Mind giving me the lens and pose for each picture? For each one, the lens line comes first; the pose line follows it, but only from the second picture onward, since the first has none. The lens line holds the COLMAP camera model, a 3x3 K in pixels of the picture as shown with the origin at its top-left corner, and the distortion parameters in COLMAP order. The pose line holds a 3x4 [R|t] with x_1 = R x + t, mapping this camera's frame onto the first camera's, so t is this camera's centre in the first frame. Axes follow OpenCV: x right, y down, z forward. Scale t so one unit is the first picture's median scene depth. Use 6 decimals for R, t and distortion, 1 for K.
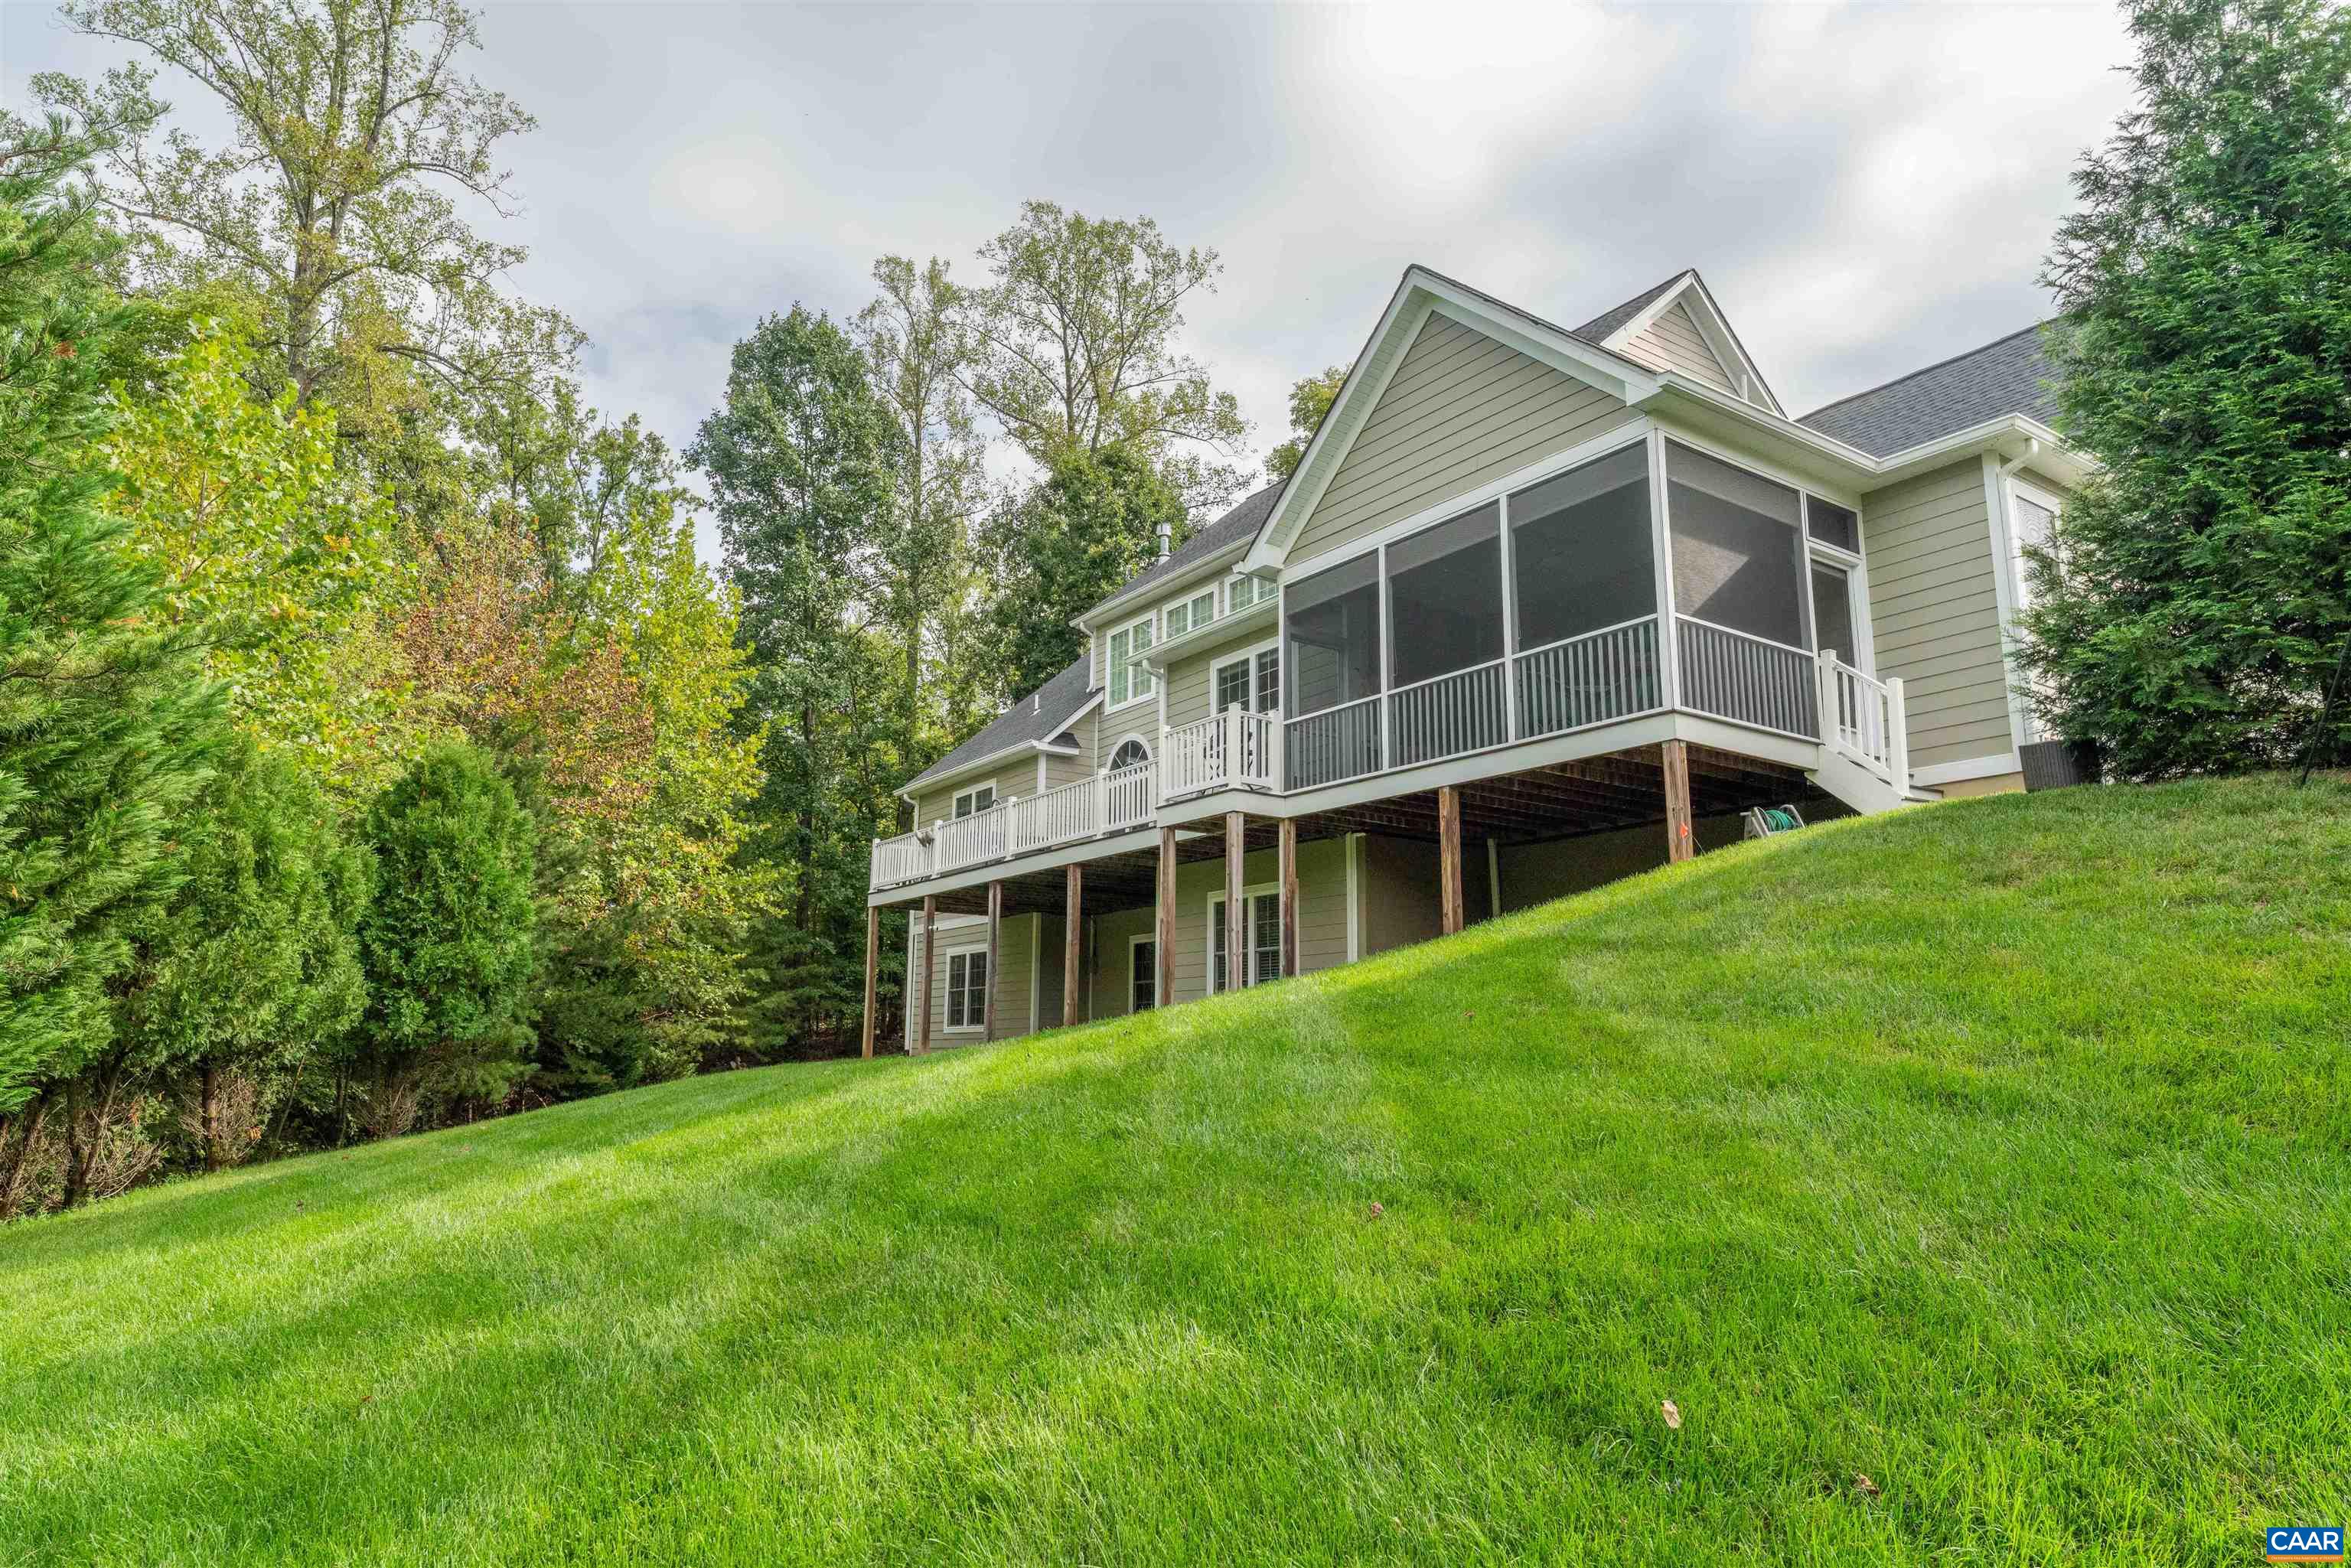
lens RADIAL K [[1429.9, 0, 1175.5], [0, 1429.9, 784.0], [0, 0, 1]] dist [-0.001052, 0.000062]
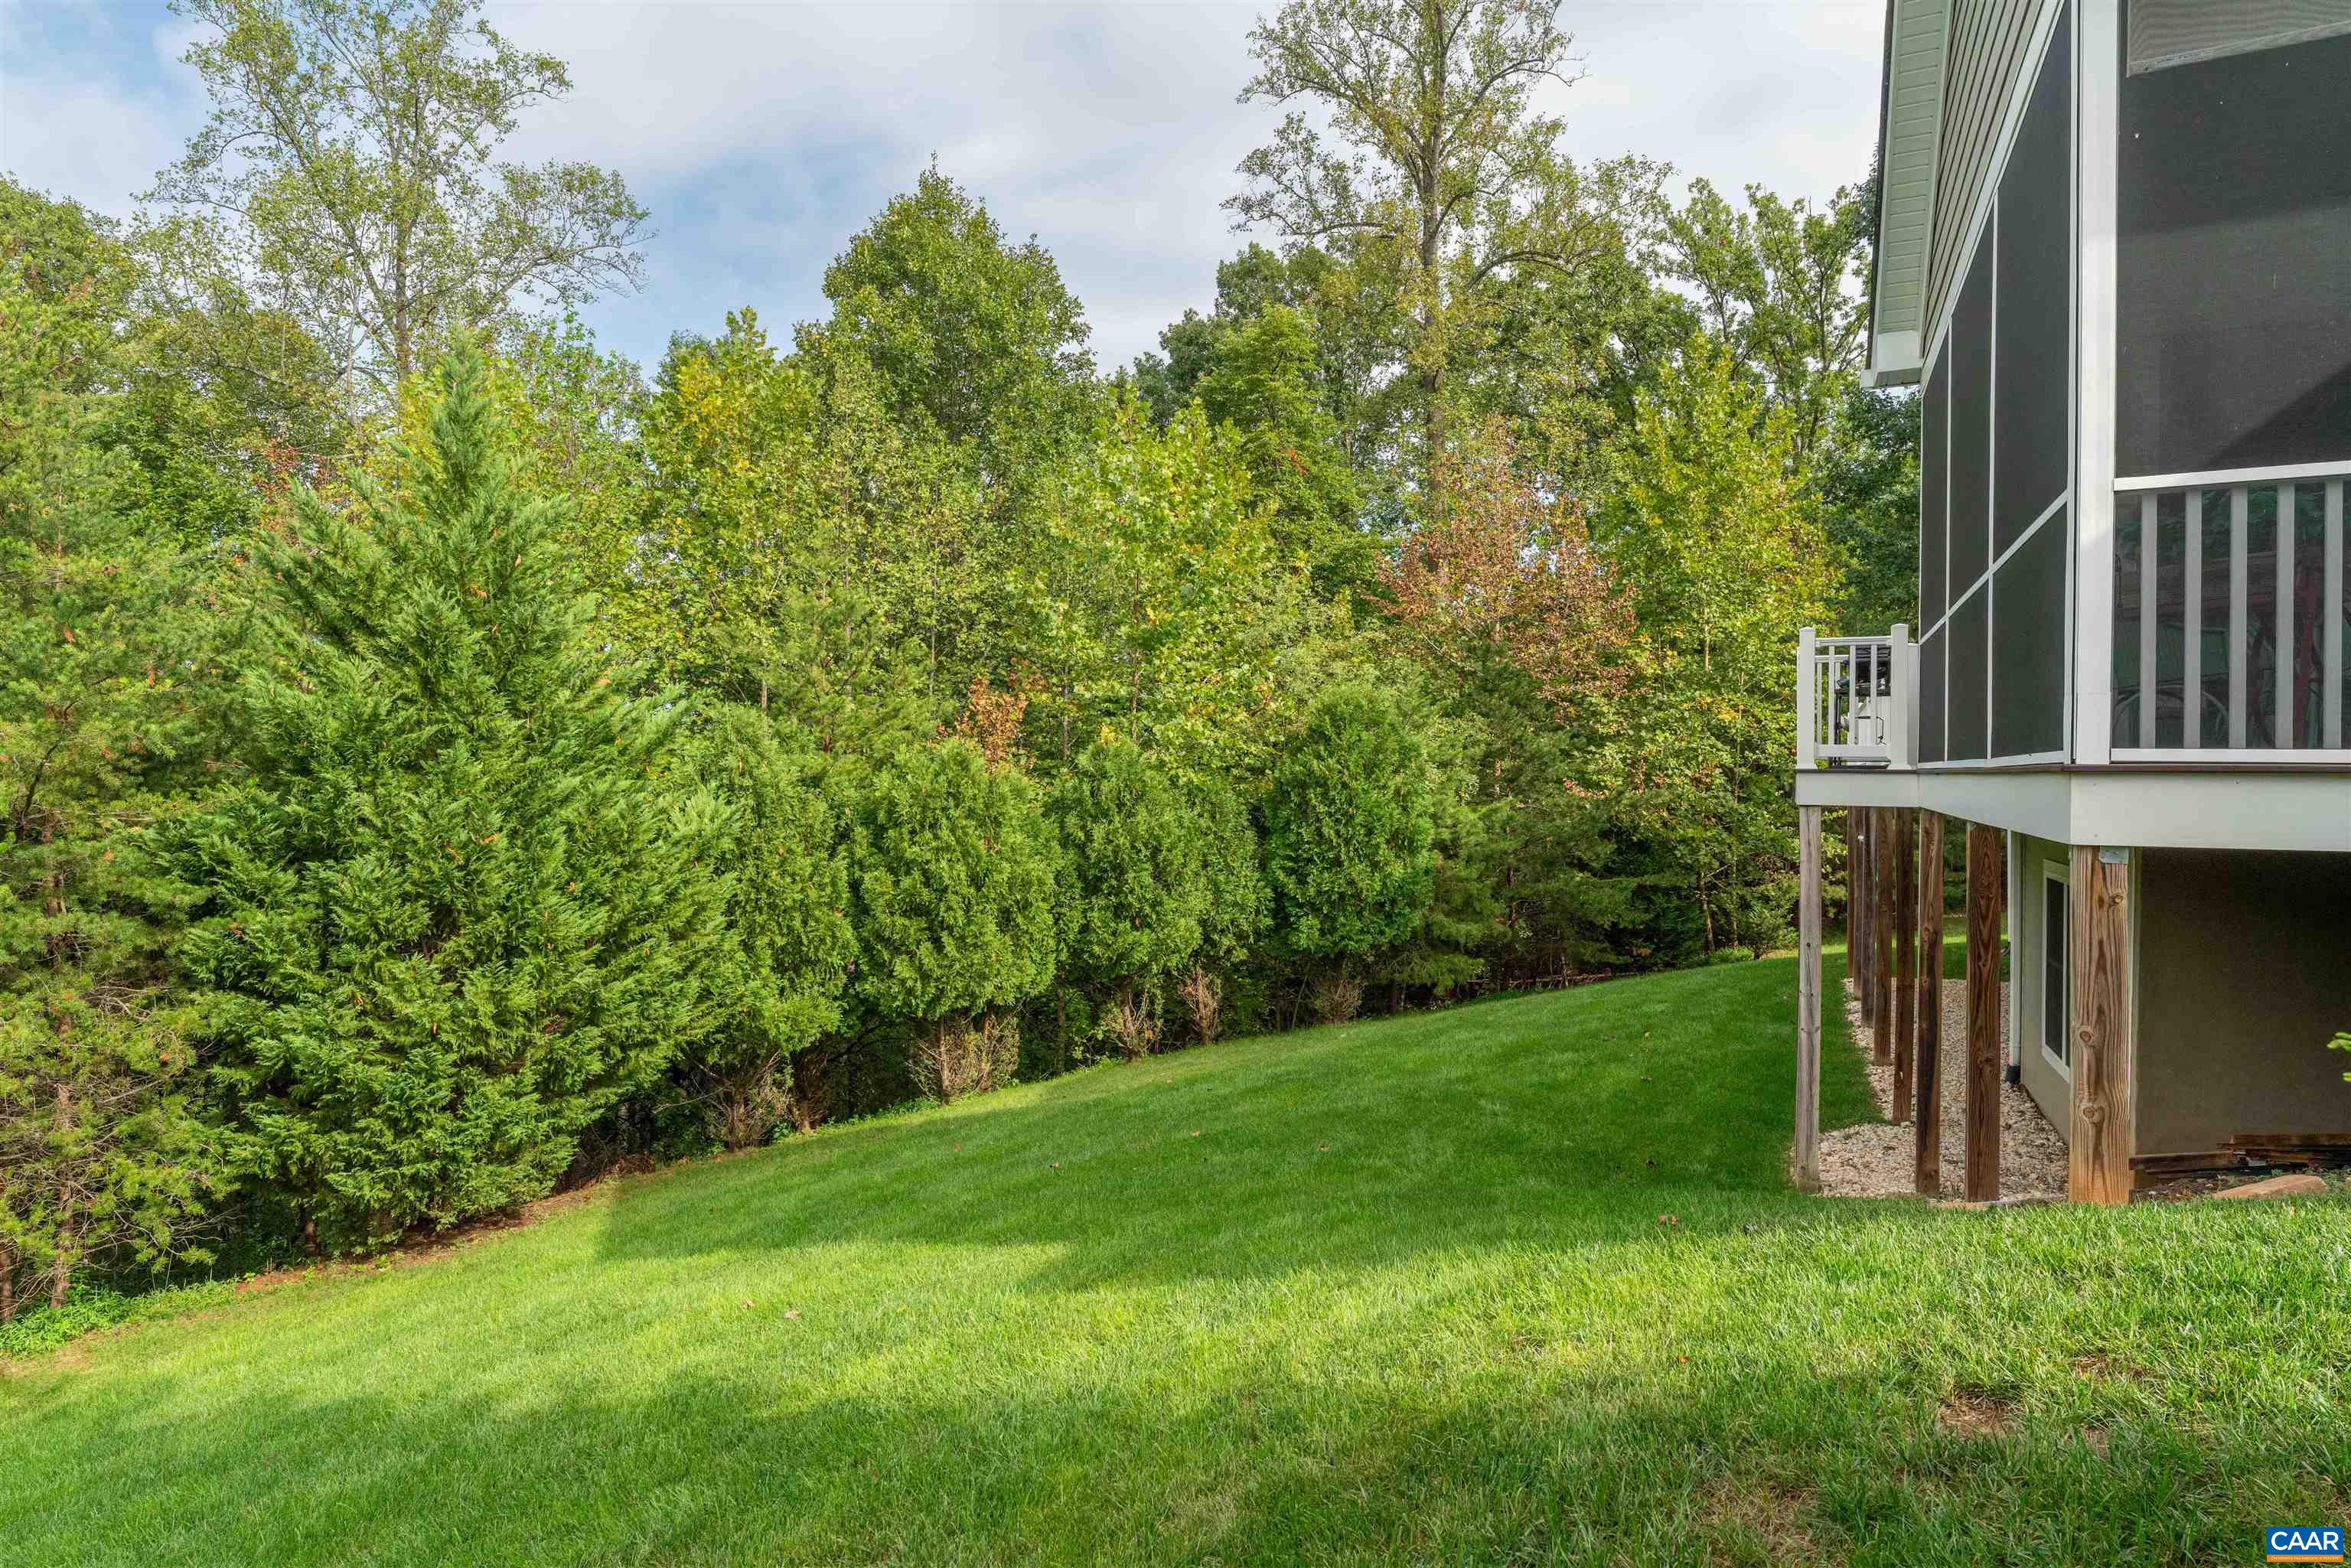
lens RADIAL K [[1285.2, 0, 1175.5], [0, 1285.2, 784.0], [0, 0, 1]] dist [-0.001051, -0.000274]
pose [[0.483908, 0.002121, -0.875116, 0.330000], [0.164090, 0.982041, 0.093116, -0.071999], [0.859597, -0.188658, 0.474870, 0.411478]]
